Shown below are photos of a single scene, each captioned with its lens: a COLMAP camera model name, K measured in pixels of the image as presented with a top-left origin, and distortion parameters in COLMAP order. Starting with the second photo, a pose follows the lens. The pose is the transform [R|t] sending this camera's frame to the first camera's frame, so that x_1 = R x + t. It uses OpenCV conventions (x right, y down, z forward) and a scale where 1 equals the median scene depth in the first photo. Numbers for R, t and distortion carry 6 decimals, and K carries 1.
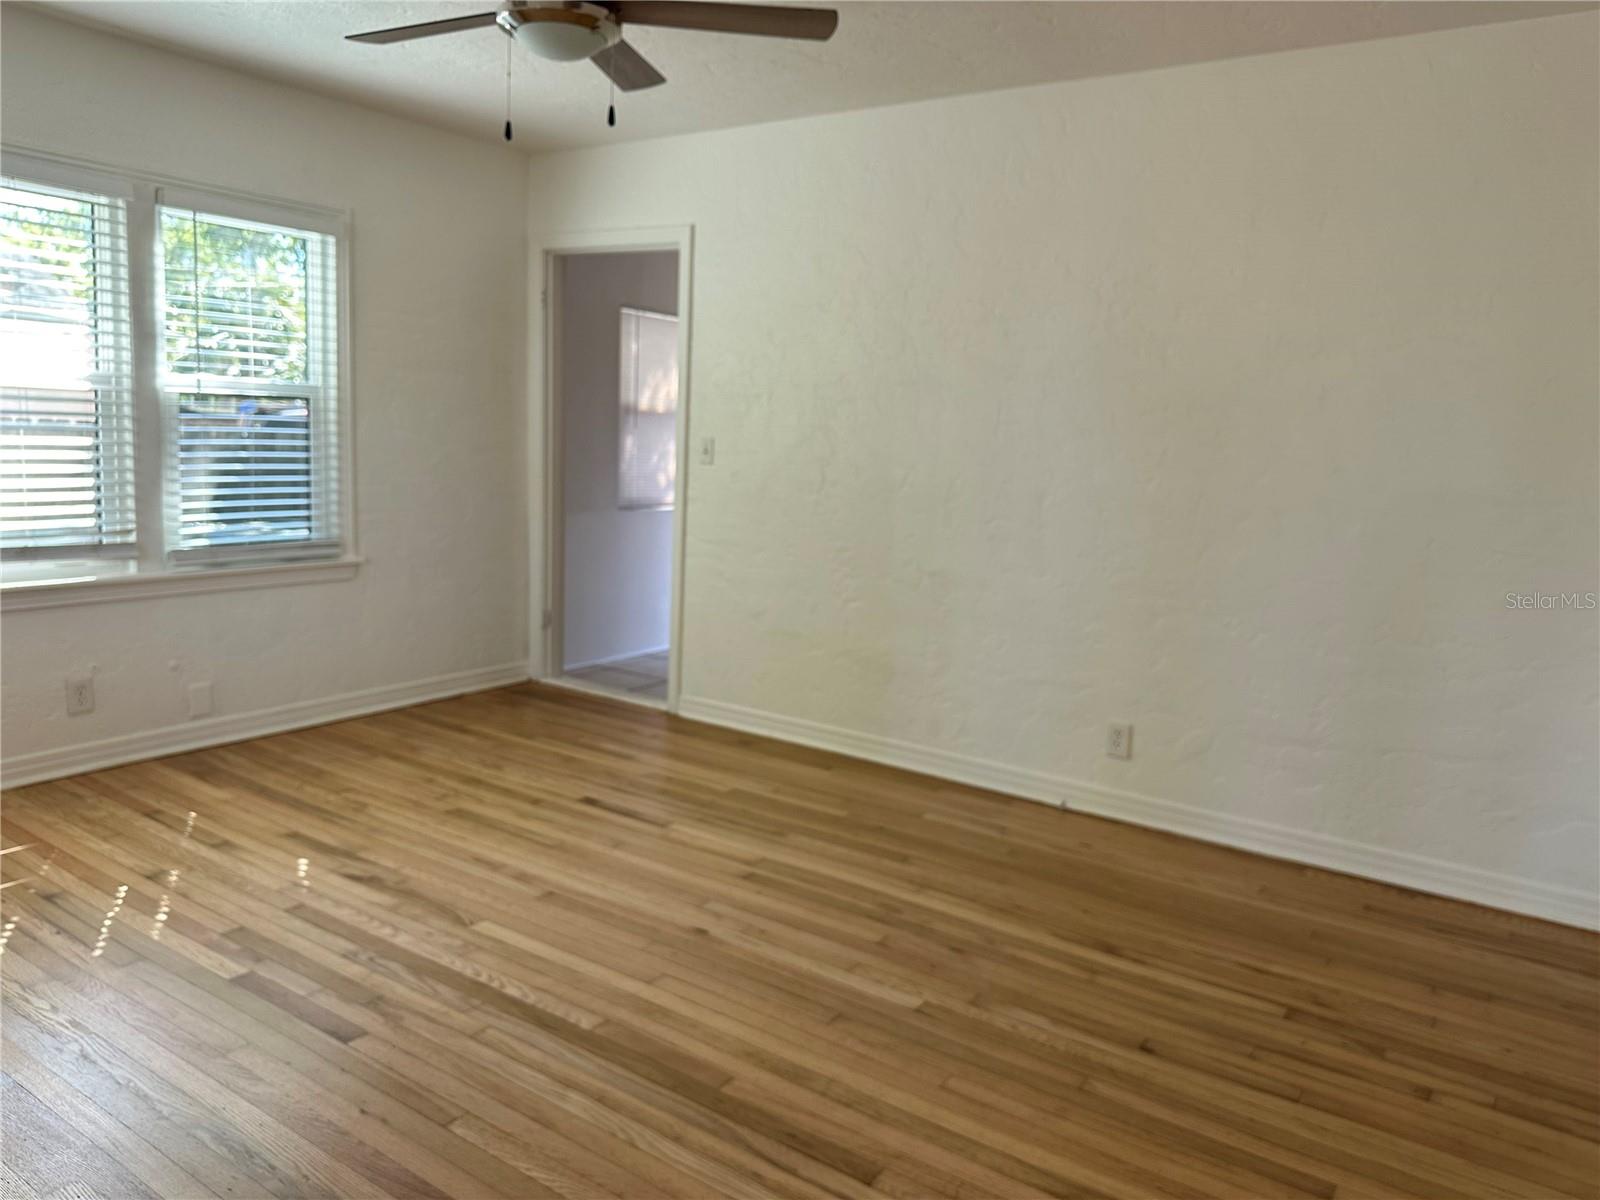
lens RADIAL K [[1112.7, 0, 796.2], [0, 1112.7, 591.6], [0, 0, 1]] dist [0.116244, -0.209958]
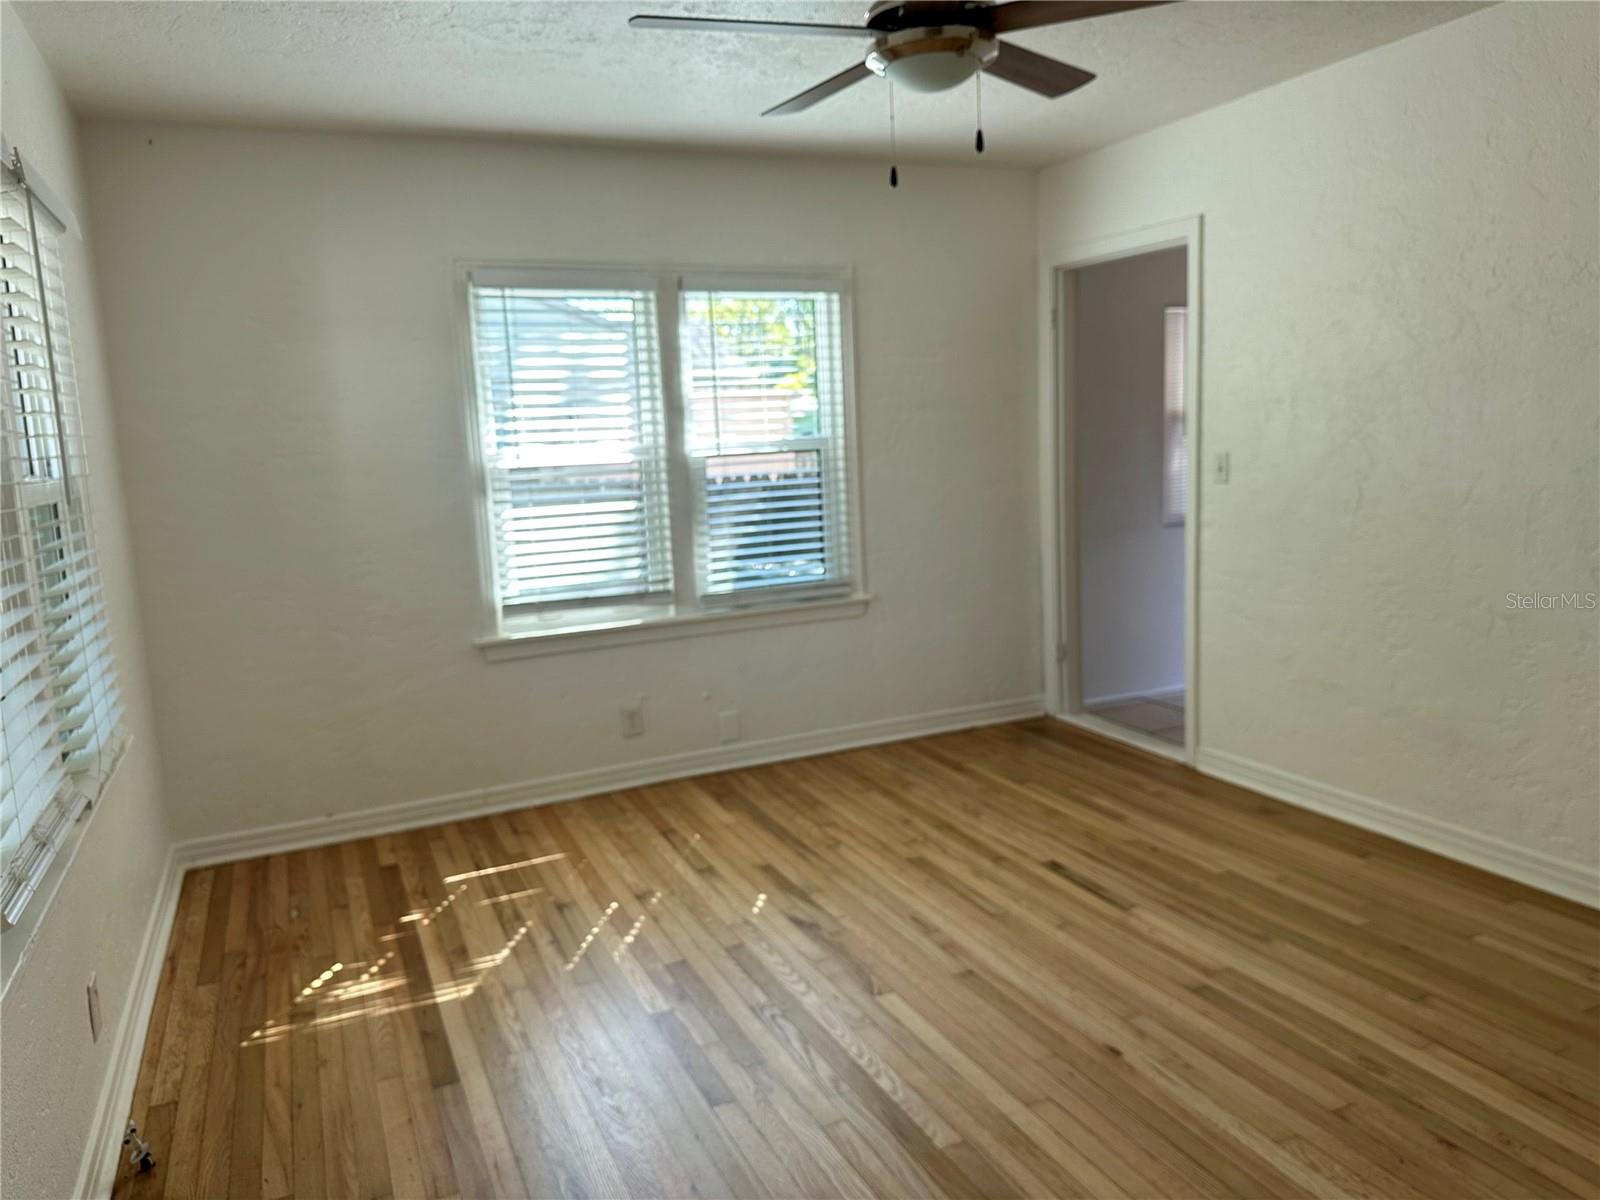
lens RADIAL K [[1112.7, 0, 796.2], [0, 1112.7, 591.6], [0, 0, 1]] dist [0.116244, -0.209958]
pose [[0.851196, -0.008761, -0.524775, 0.123044], [0.008566, 0.999959, -0.002800, -0.038297], [0.524779, -0.002112, 0.851236, 0.098775]]
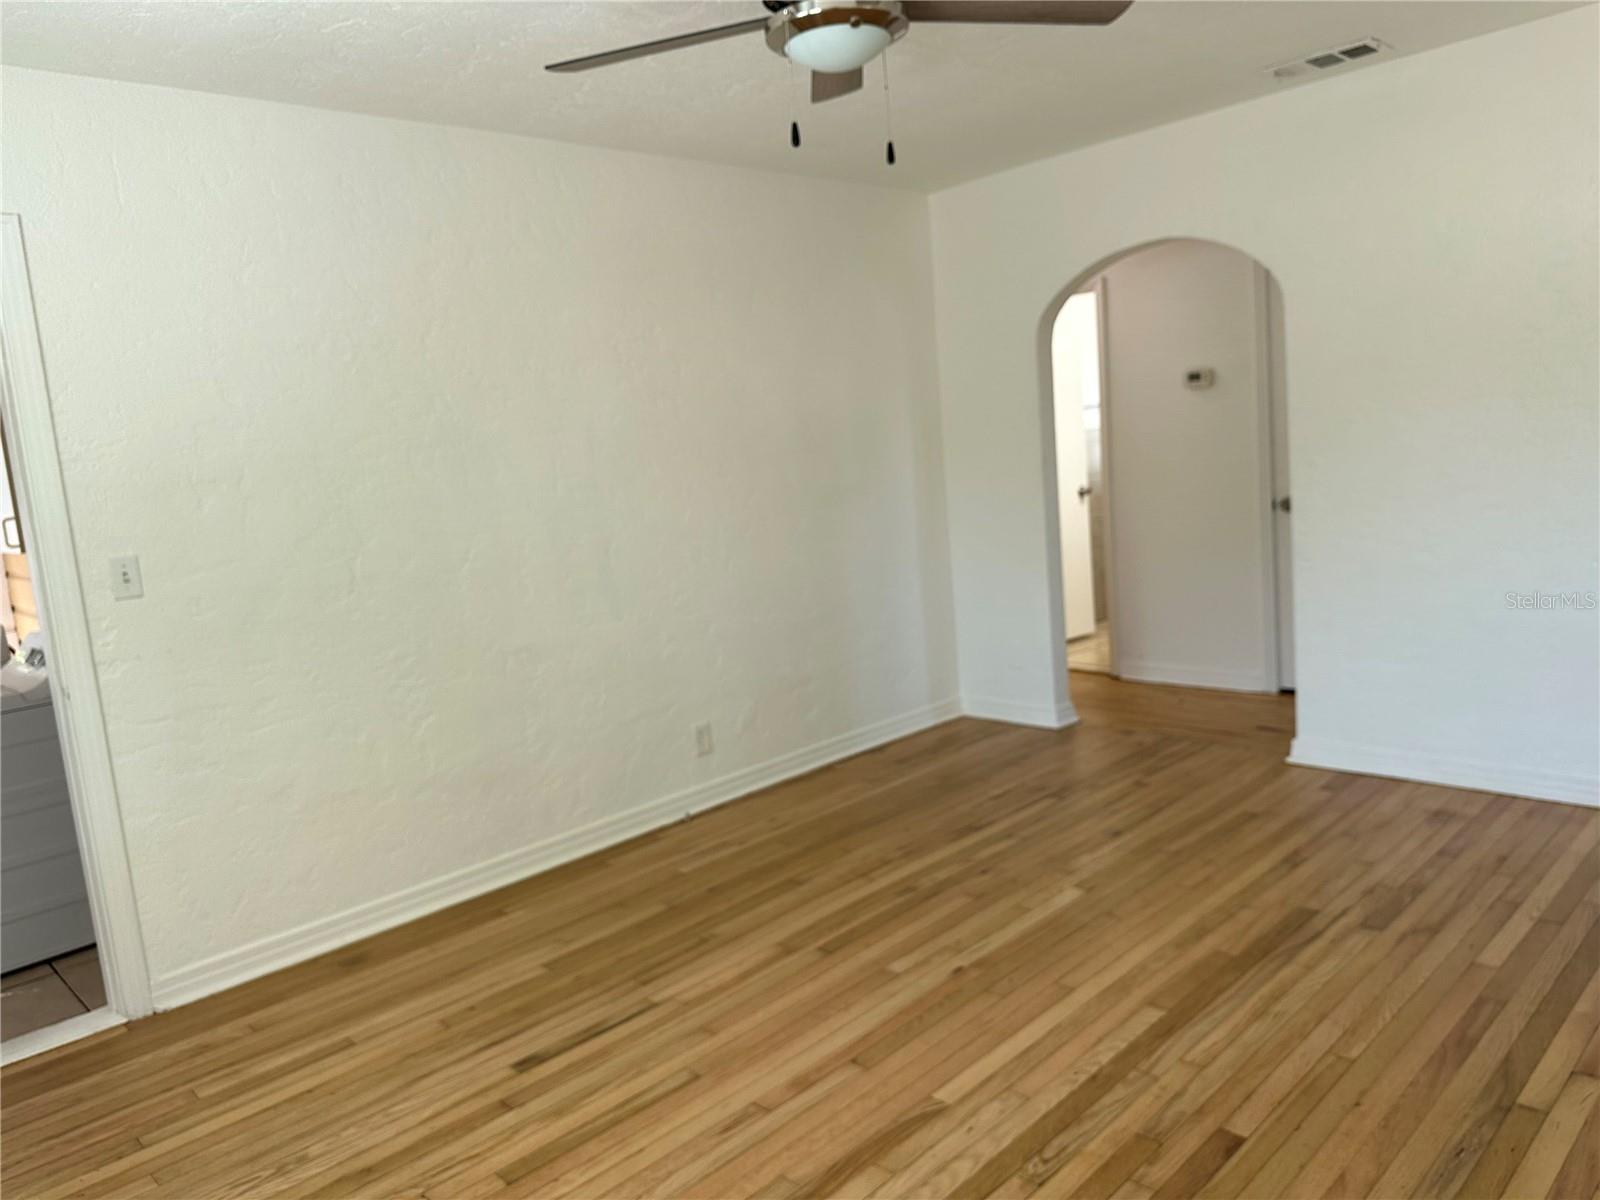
lens RADIAL K [[1112.7, 0, 796.2], [0, 1112.7, 591.6], [0, 0, 1]] dist [0.116244, -0.209958]
pose [[0.200456, -0.189937, 0.961115, -0.762662], [0.234381, 0.961836, 0.141196, -0.151754], [-0.951253, 0.196964, 0.237323, 0.617664]]
